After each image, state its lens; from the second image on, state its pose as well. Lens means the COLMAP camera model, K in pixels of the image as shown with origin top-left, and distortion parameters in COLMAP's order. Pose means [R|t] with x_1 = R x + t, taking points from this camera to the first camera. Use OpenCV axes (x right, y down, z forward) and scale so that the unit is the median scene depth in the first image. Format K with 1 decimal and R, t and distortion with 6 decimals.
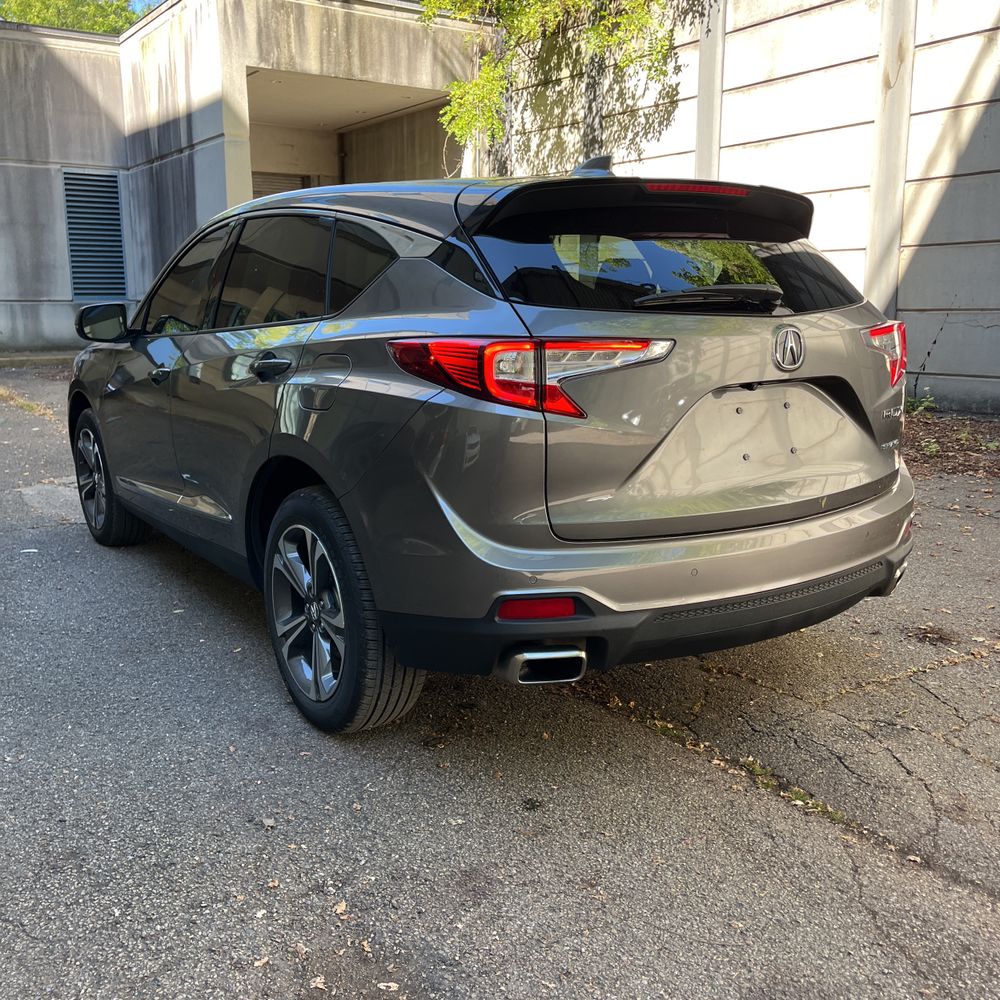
lens RADIAL K [[1012.2, 0, 497.7], [0, 1012.2, 493.1], [0, 0, 1]] dist [0.027663, 0.000000]
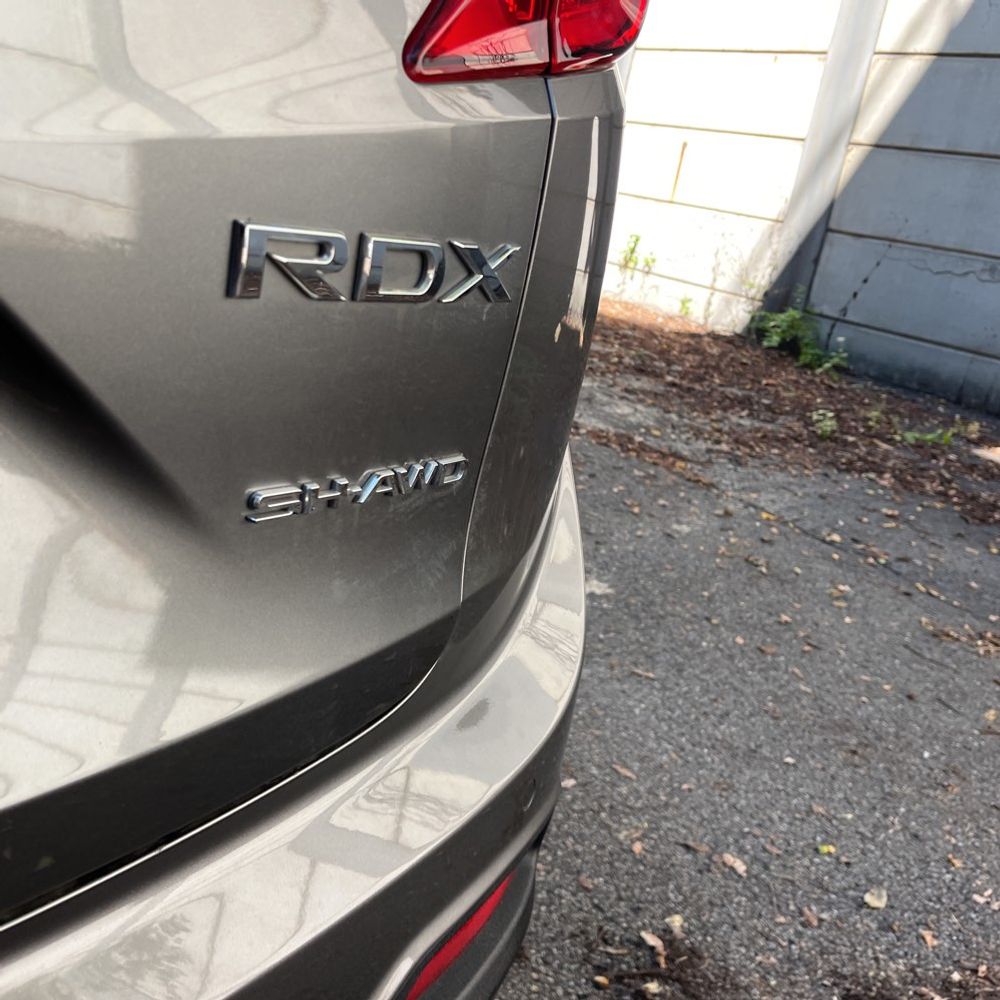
lens RADIAL K [[1012.2, 0, 499.4], [0, 1012.2, 500.8], [0, 0, 1]] dist [0.027663, 0.000000]
pose [[0.982071, 0.162860, 0.094936, 0.154490], [-0.172293, 0.979806, 0.101468, -0.025582], [-0.076494, -0.116005, 0.990299, 0.335926]]
